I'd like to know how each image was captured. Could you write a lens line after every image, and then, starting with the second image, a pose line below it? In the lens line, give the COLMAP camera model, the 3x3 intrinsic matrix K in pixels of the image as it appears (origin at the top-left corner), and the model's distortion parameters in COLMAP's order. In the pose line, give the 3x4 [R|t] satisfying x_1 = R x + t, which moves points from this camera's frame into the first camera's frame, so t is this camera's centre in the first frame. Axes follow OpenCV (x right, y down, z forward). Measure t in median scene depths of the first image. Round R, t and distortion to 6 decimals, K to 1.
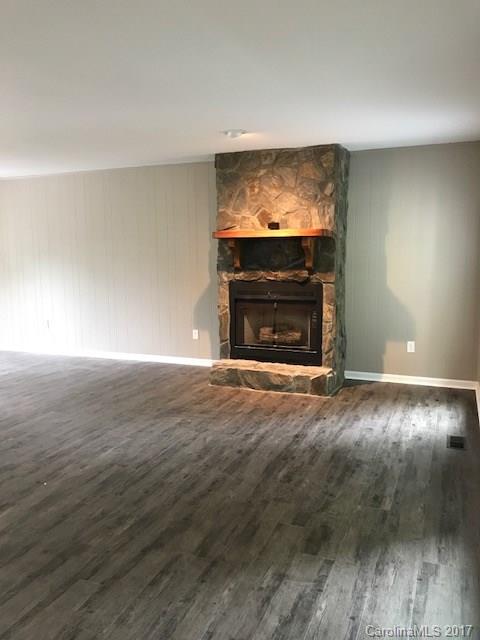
lens RADIAL K [[531.0, 0, 240.0], [0, 531.0, 320.0], [0, 0, 1]] dist [0.005607, -0.005910]
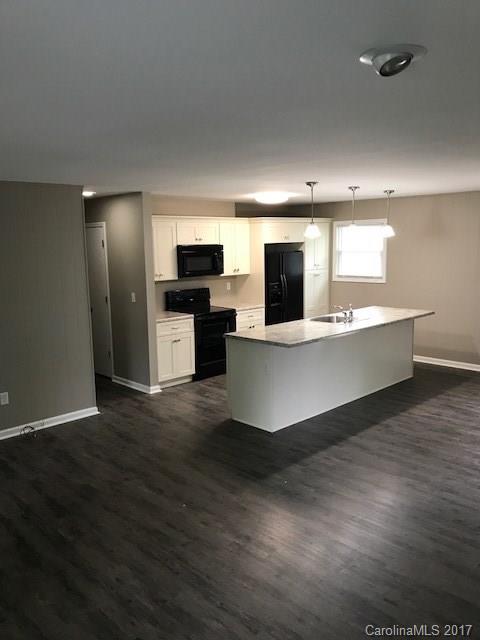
lens RADIAL K [[531.0, 0, 240.0], [0, 531.0, 320.0], [0, 0, 1]] dist [0.005607, -0.005910]
pose [[-0.397153, 0.159422, -0.903800, 0.467564], [-0.106026, 0.970233, 0.217730, -0.285209], [0.911608, 0.182298, -0.368428, 1.244536]]
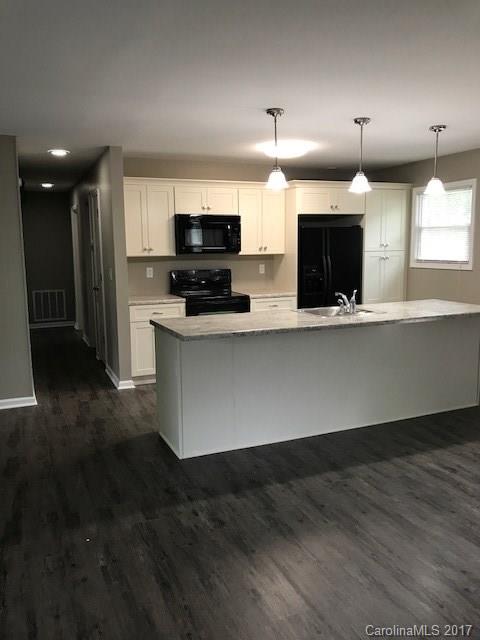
lens RADIAL K [[531.0, 0, 240.0], [0, 531.0, 320.0], [0, 0, 1]] dist [0.005607, -0.005910]
pose [[-0.701361, 0.126428, -0.701505, -0.155094], [-0.077956, 0.964637, 0.251790, -0.220576], [0.708531, 0.231282, -0.666703, 1.531440]]
